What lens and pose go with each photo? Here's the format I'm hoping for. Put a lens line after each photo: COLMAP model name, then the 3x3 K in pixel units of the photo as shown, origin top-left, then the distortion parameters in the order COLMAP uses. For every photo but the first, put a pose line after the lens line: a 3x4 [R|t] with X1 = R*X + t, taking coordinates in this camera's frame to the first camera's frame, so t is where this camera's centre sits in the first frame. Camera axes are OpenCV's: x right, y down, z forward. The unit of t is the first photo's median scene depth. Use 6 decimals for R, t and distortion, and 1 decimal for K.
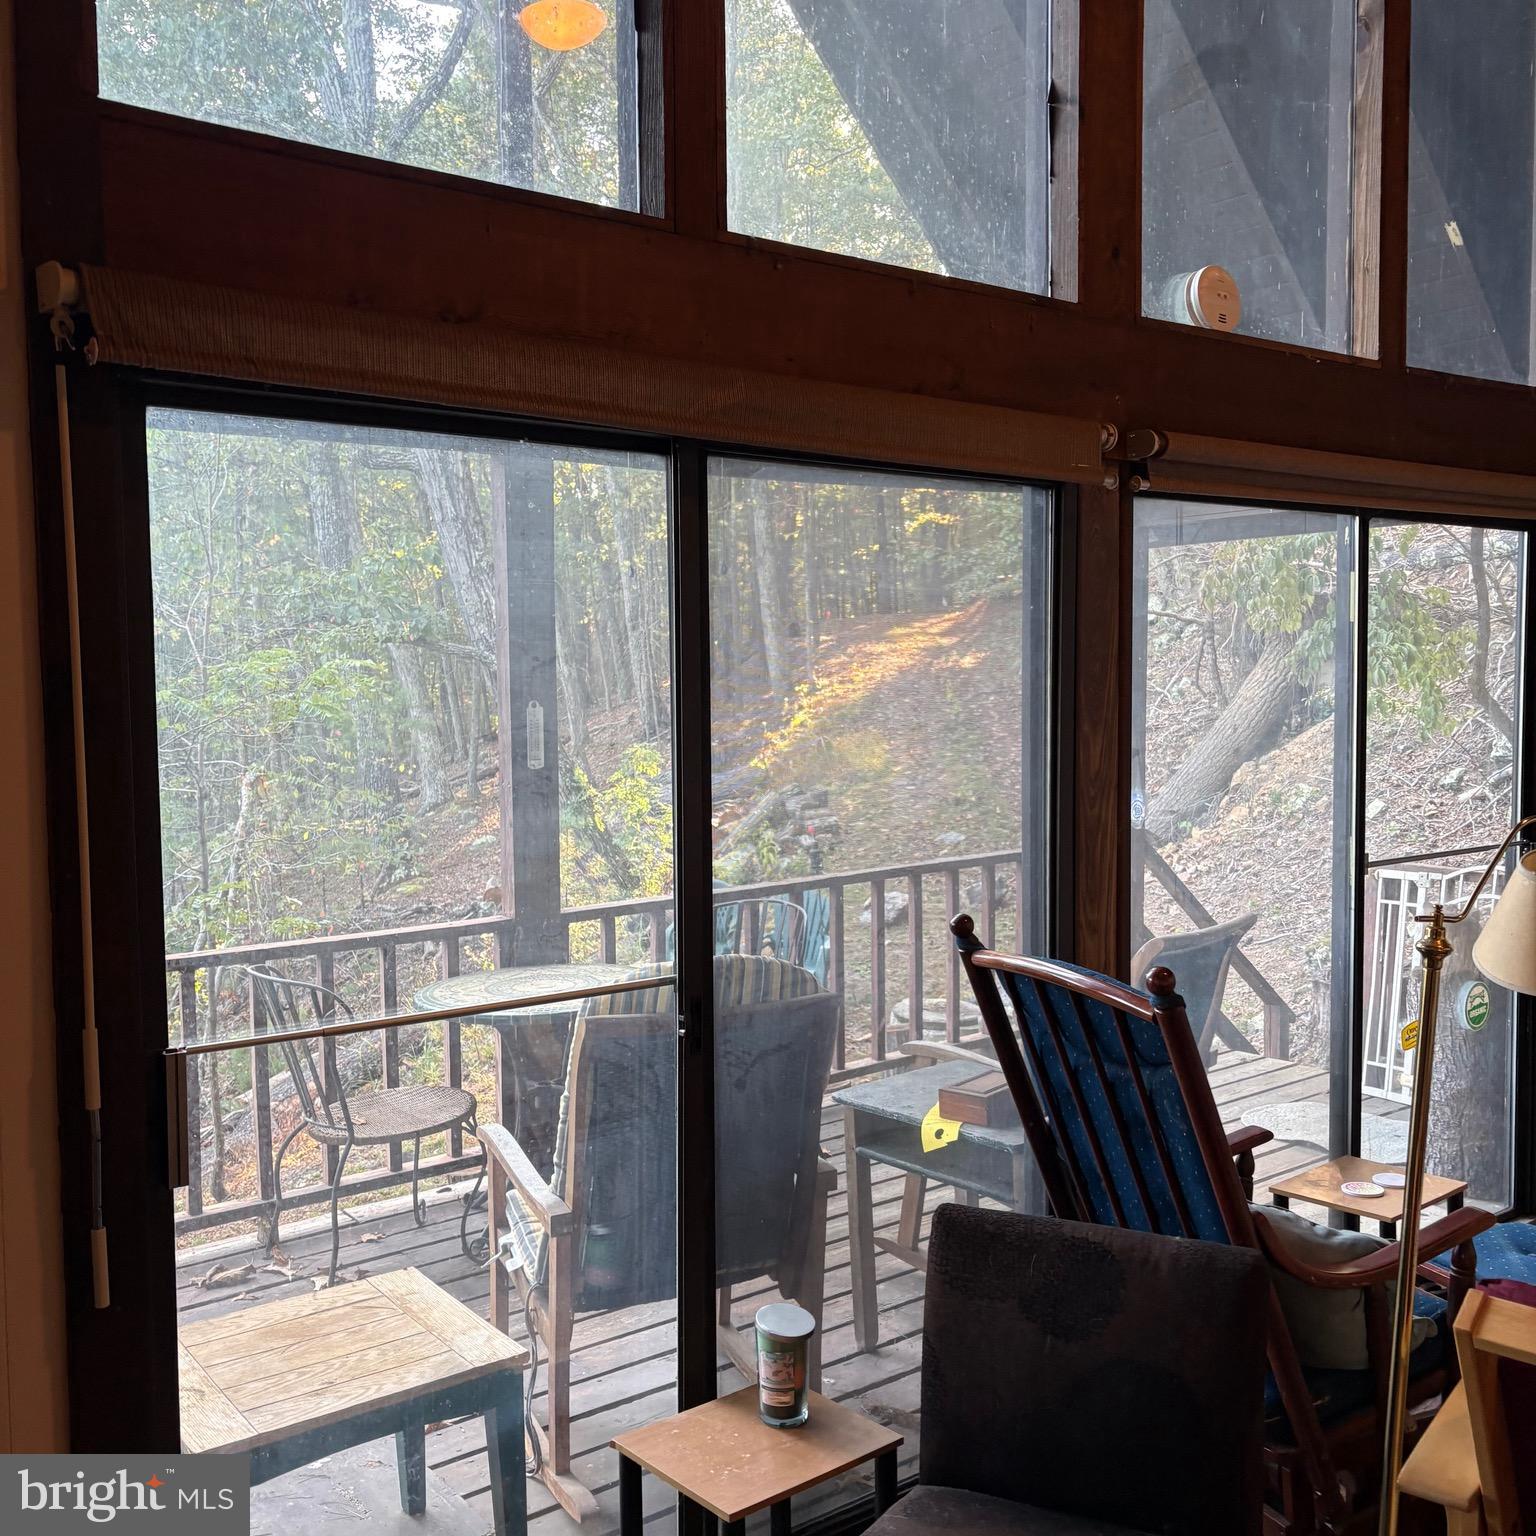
lens RADIAL K [[1555.8, 0, 774.3], [0, 1555.8, 773.4], [0, 0, 1]] dist [0.021337, 0.000000]
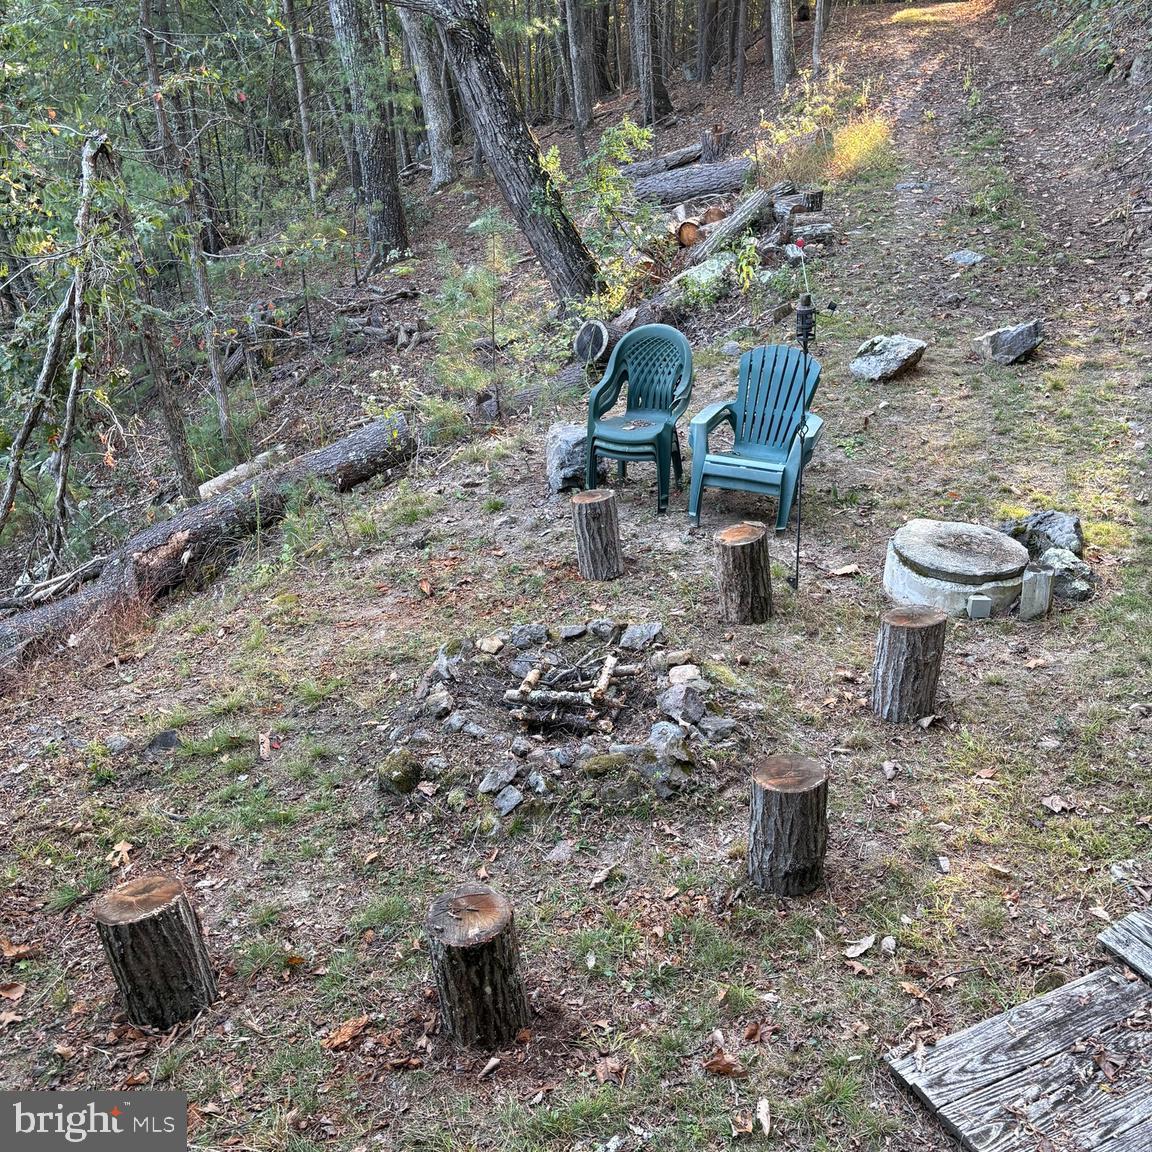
lens RADIAL K [[1166.8, 0, 579.0], [0, 1166.8, 578.7], [0, 0, 1]] dist [0.021337, 0.000000]
pose [[0.987196, 0.088556, -0.132669, 0.003308], [-0.038481, 0.939387, 0.340693, -0.002462], [0.154798, -0.331225, 0.930767, 0.195849]]
